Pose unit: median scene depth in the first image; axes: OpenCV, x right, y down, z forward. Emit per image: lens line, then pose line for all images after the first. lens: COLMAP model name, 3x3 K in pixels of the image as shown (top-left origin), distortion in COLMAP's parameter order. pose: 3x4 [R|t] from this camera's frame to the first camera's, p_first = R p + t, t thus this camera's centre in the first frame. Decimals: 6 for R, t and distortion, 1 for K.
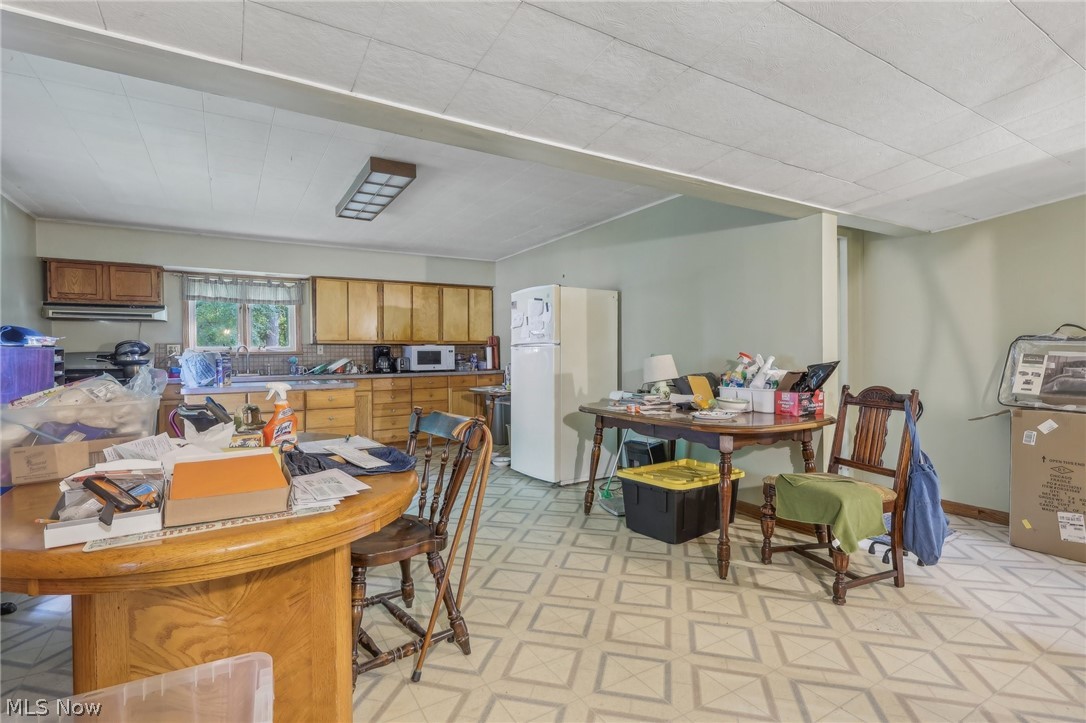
lens RADIAL K [[515.4, 0, 539.5], [0, 515.4, 361.5], [0, 0, 1]] dist [-0.005255, 0.003308]
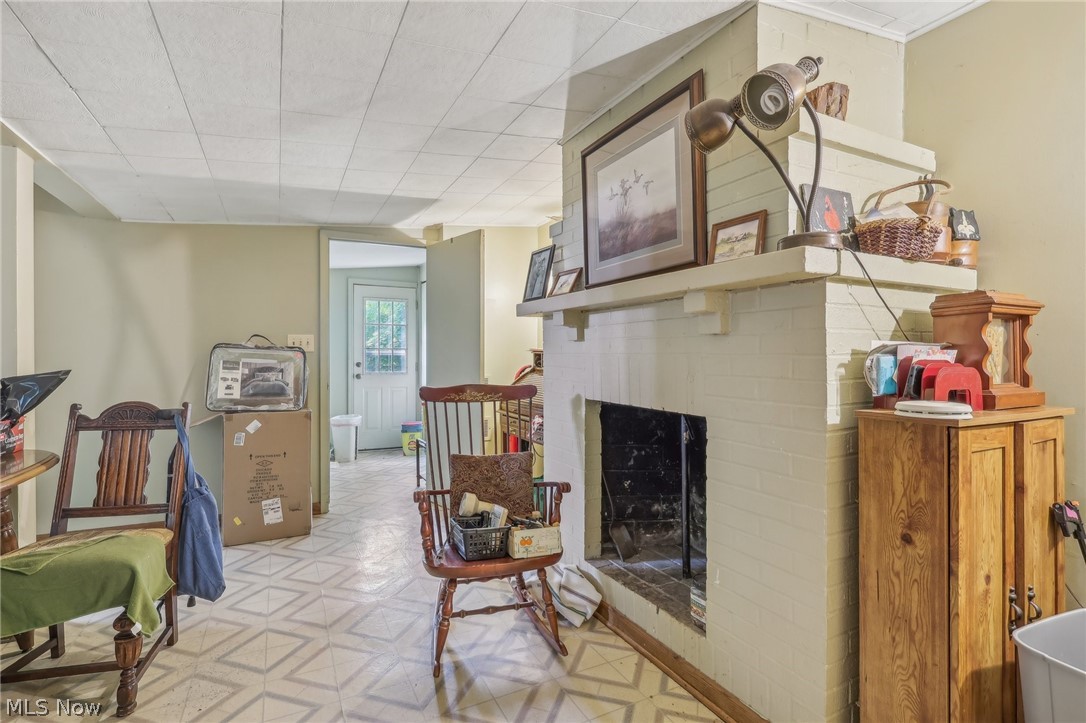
lens RADIAL K [[515.4, 0, 540.1], [0, 515.4, 359.4], [0, 0, 1]] dist [-0.005255, 0.003308]
pose [[0.079767, 0.003805, 0.996806, -0.064638], [0.013767, 0.999893, -0.004919, -0.003786], [-0.996718, 0.014116, 0.079706, 0.300216]]
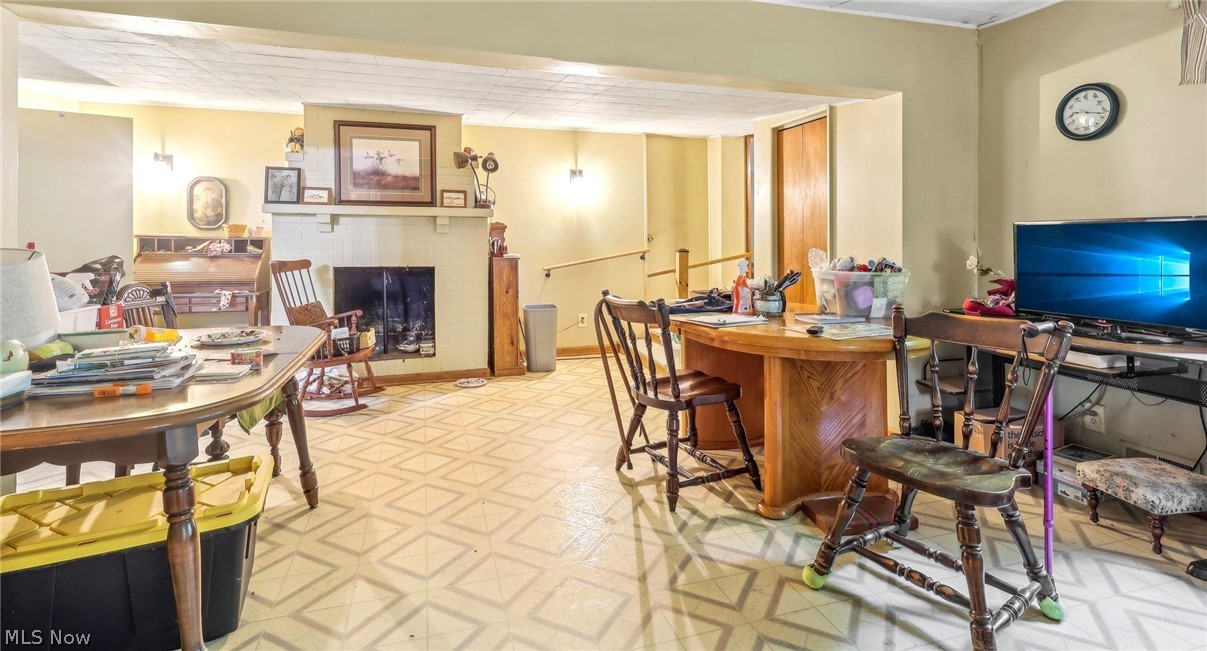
lens RADIAL K [[572.7, 0, 605.9], [0, 572.7, 238.0], [0, 0, 1]] dist [-0.002089, -0.000137]
pose [[-0.971488, 0.010617, 0.236852, -0.385012], [0.012807, 0.999888, 0.007710, -0.030261], [-0.236744, 0.010524, -0.971515, 2.019339]]
